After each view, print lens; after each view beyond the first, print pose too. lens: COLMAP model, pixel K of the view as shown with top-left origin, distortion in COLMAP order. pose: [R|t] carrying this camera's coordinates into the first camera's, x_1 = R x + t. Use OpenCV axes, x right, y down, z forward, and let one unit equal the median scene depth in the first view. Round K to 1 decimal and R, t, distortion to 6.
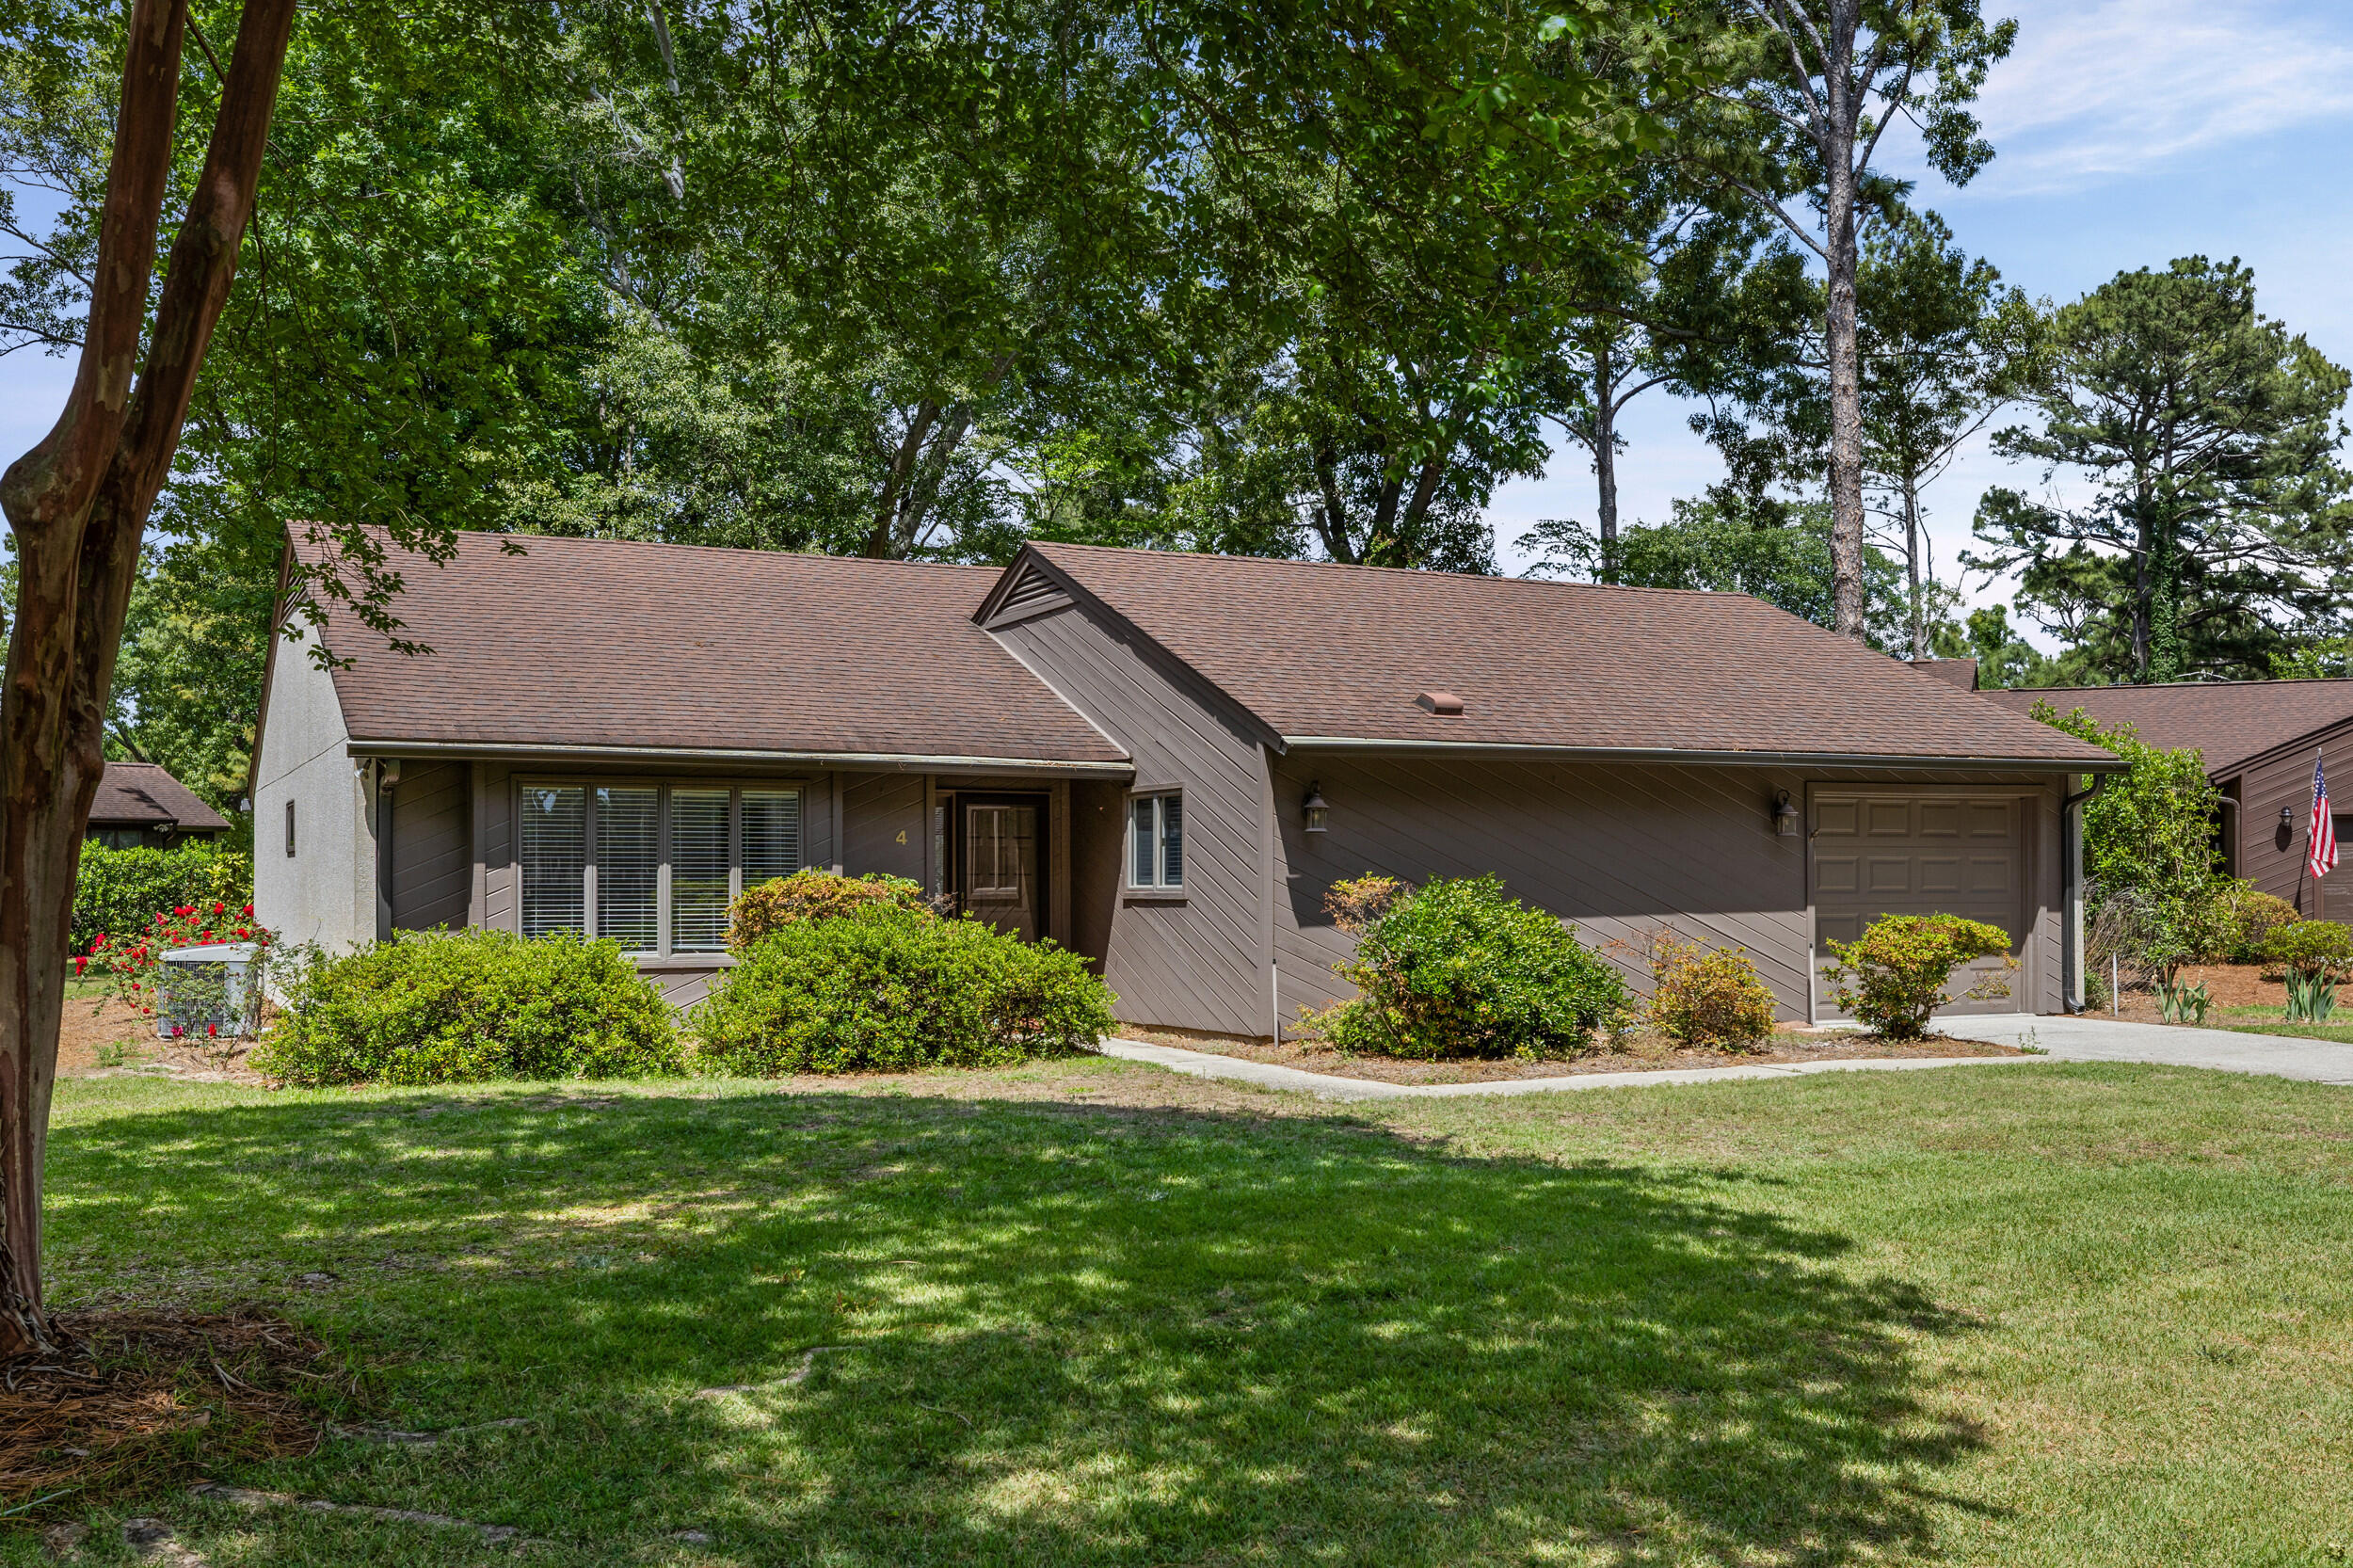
lens RADIAL K [[2389.2, 0, 1177.6], [0, 2389.2, 794.3], [0, 0, 1]] dist [0.003757, 0.000000]
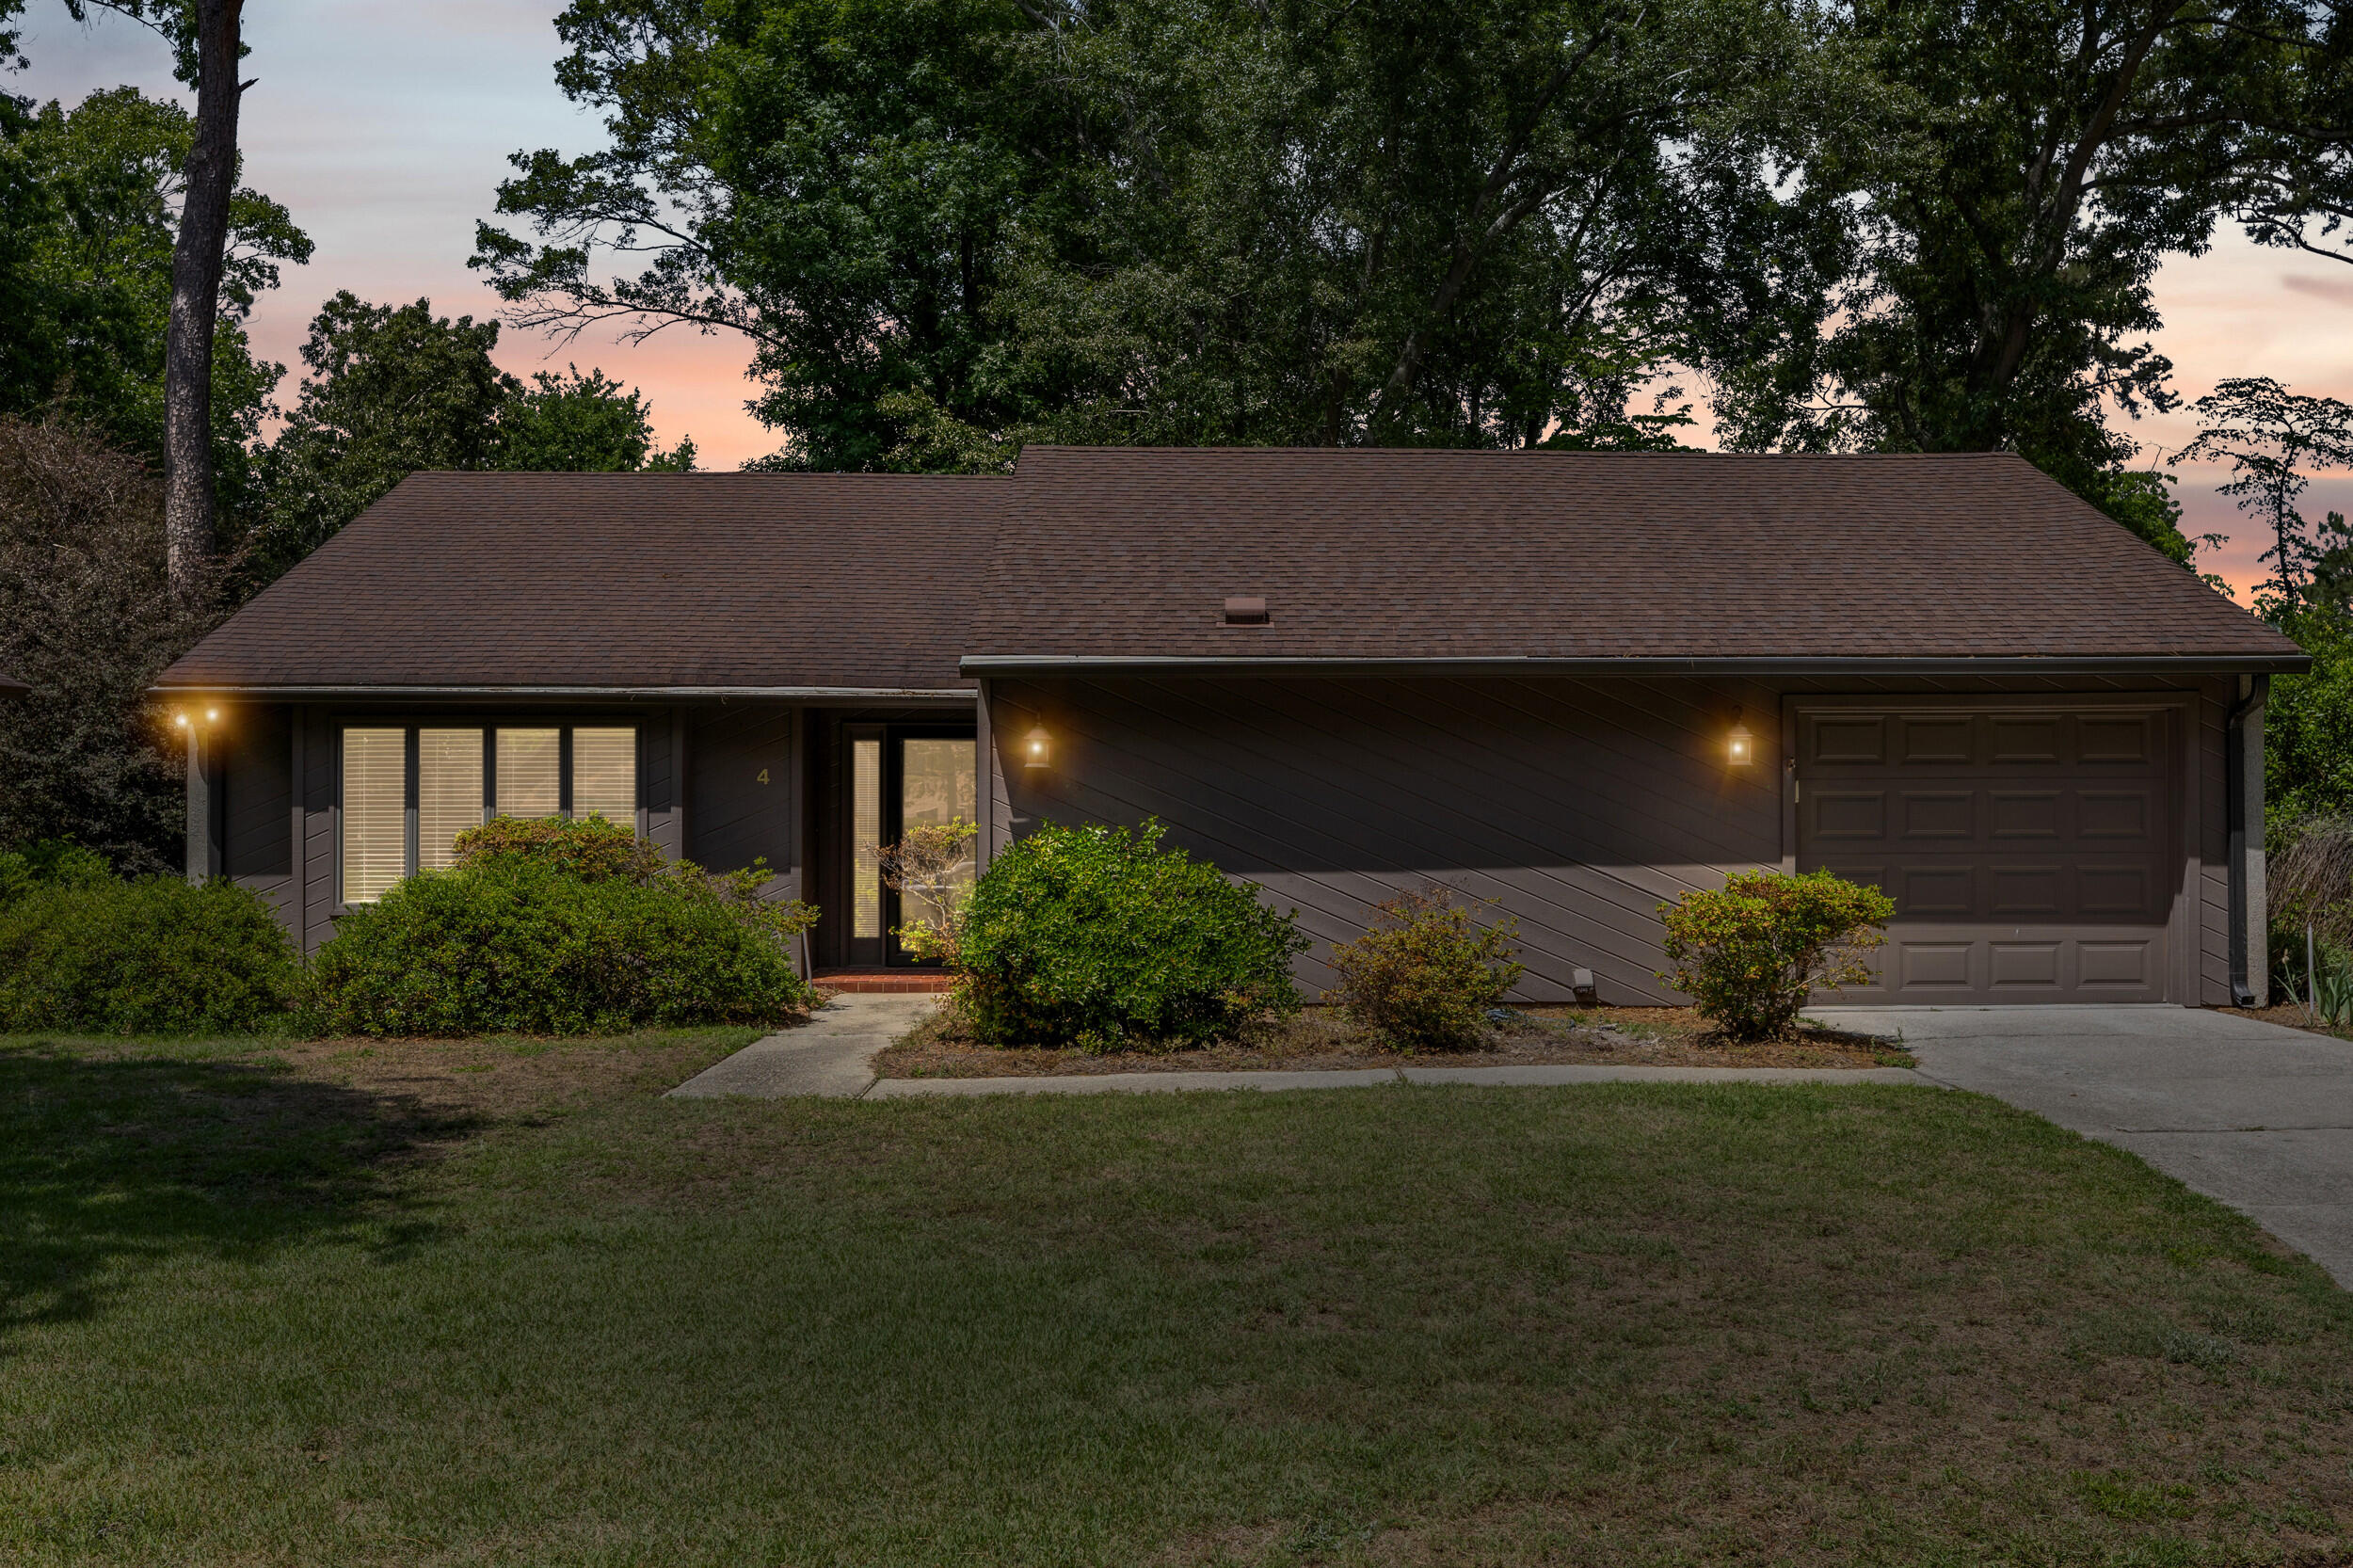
lens RADIAL K [[2389.2, 0, 1179.8], [0, 2389.2, 778.6], [0, 0, 1]] dist [0.003757, 0.000000]
pose [[0.909766, -0.007474, -0.415055, 0.422235], [0.017138, 0.999662, 0.019563, 0.003535], [0.414768, -0.024911, 0.909586, 0.234534]]
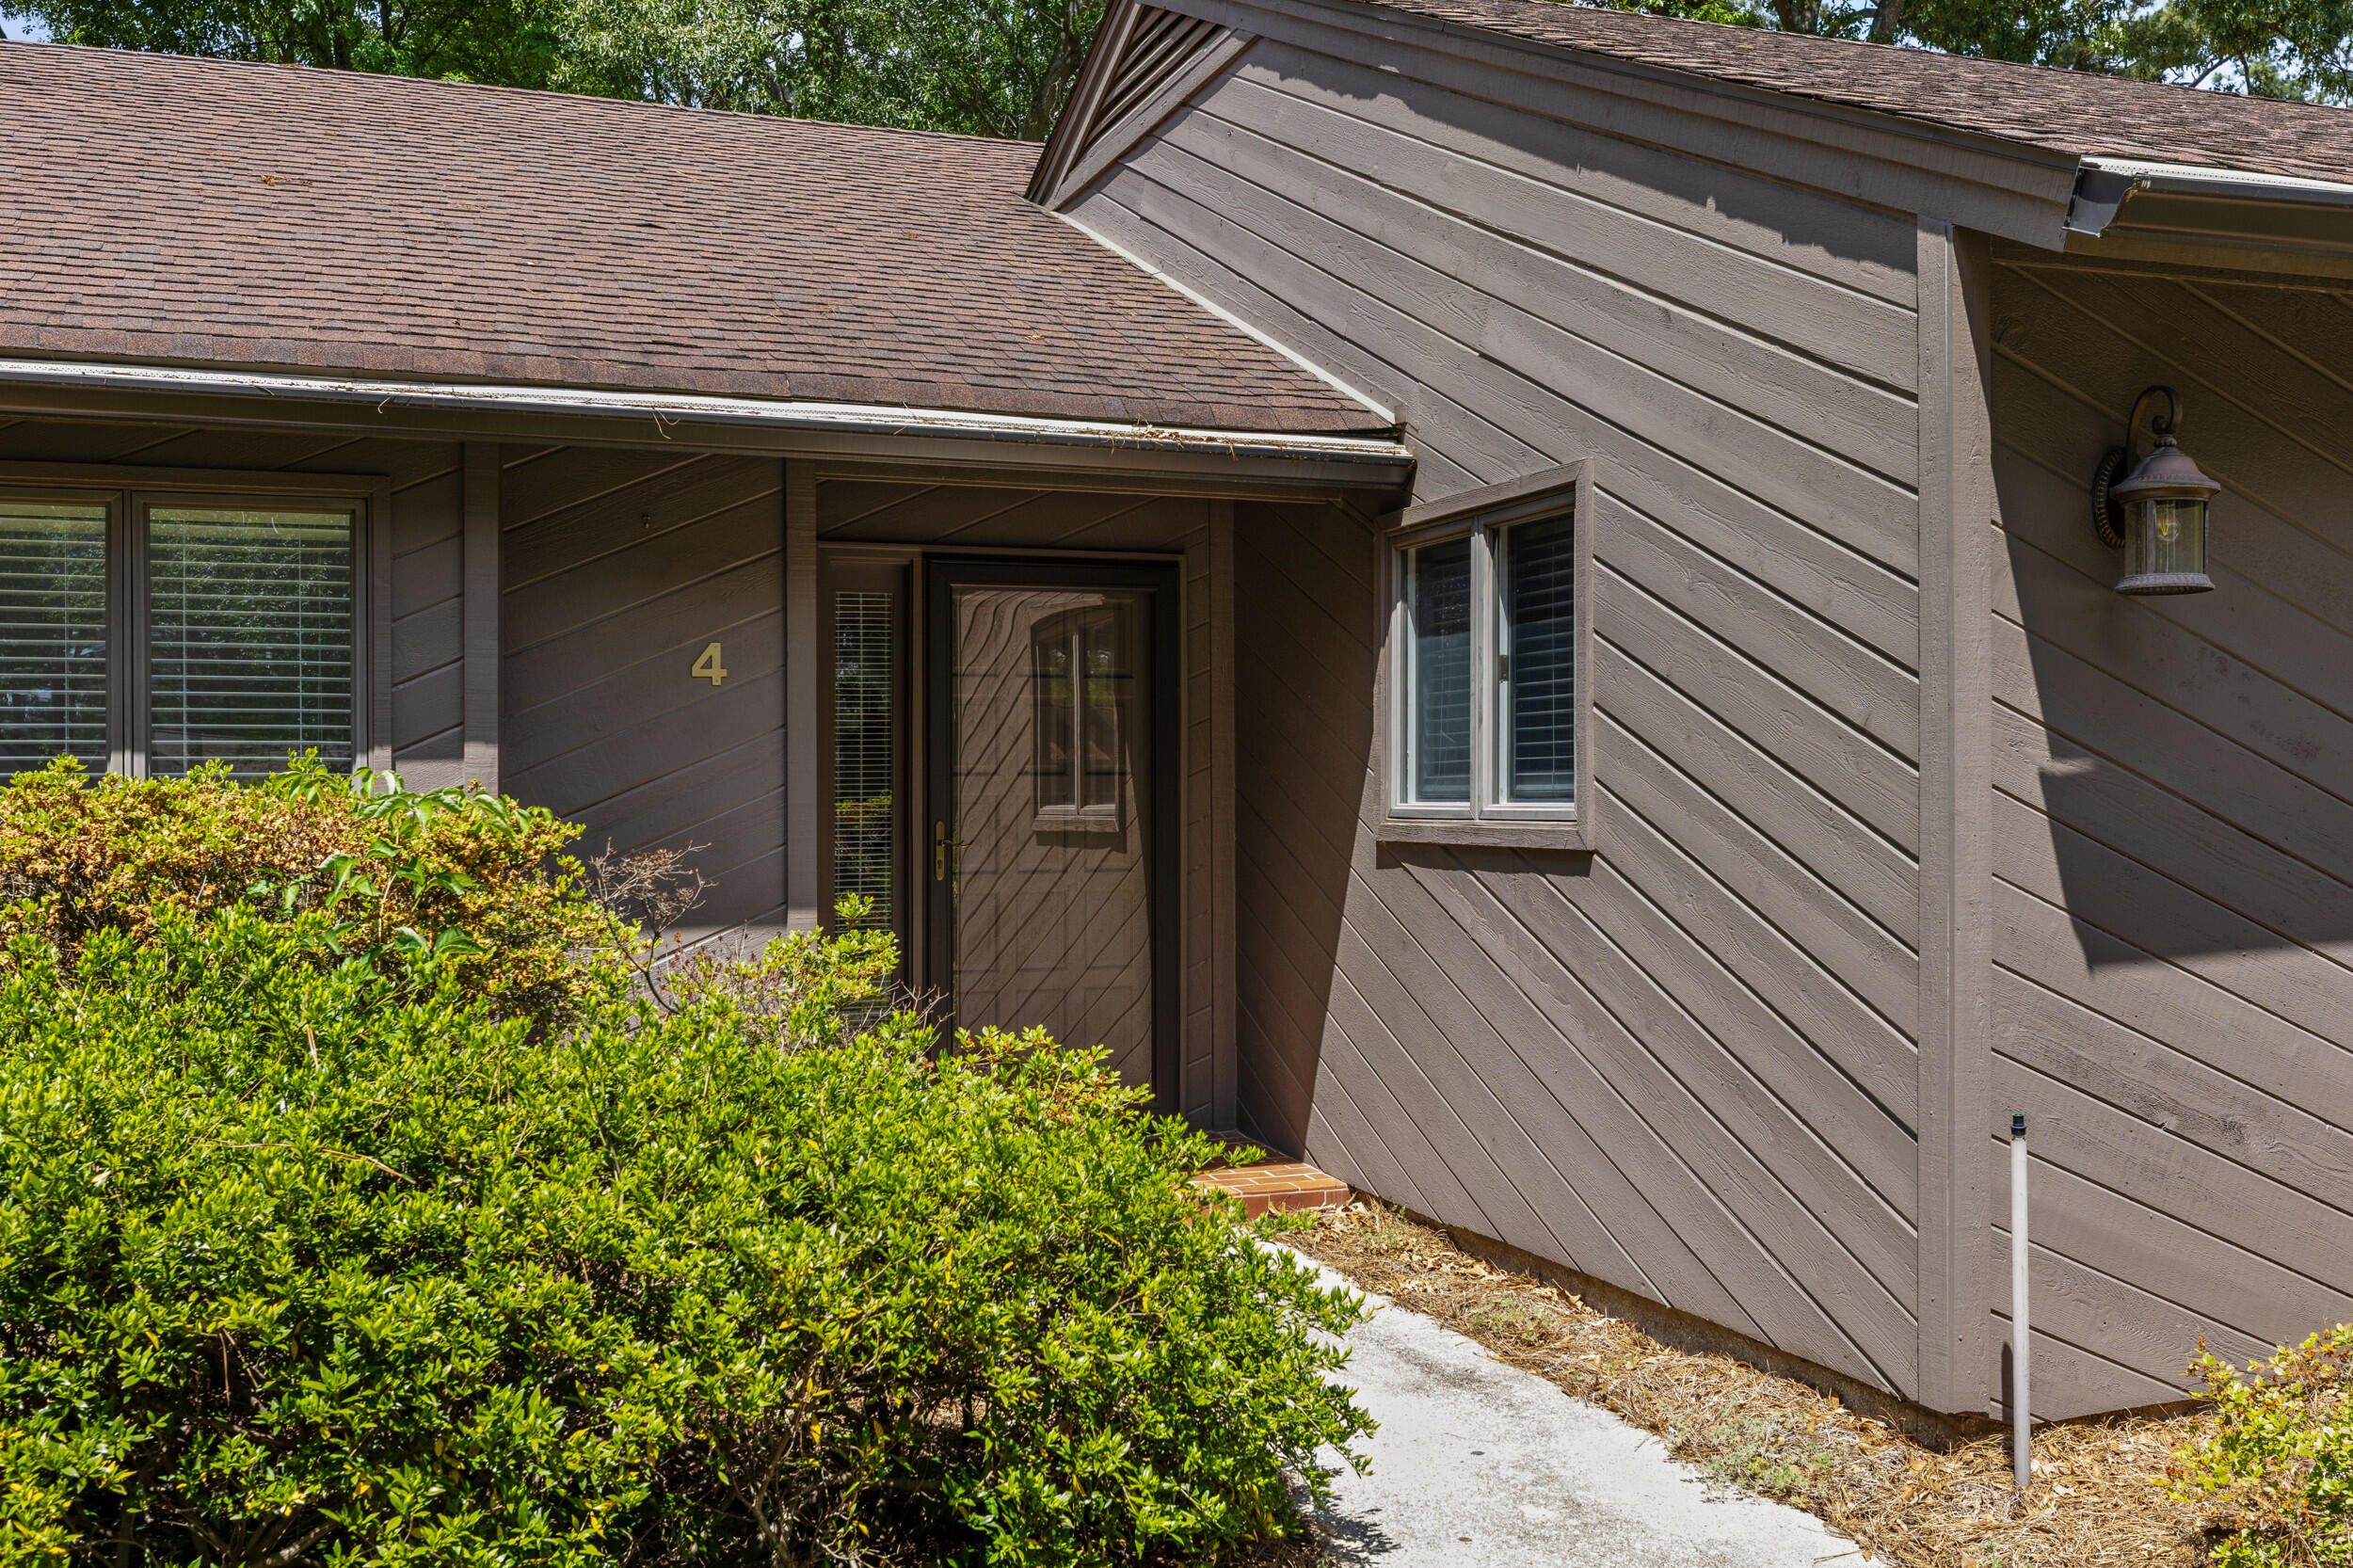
lens RADIAL K [[2389.2, 0, 1175.8], [0, 2389.2, 792.1], [0, 0, 1]] dist [0.003757, 0.000000]
pose [[0.994625, -0.006731, -0.103324, -0.017154], [0.010901, 0.999146, 0.039846, 0.023957], [0.102968, -0.040758, 0.993849, 0.691418]]
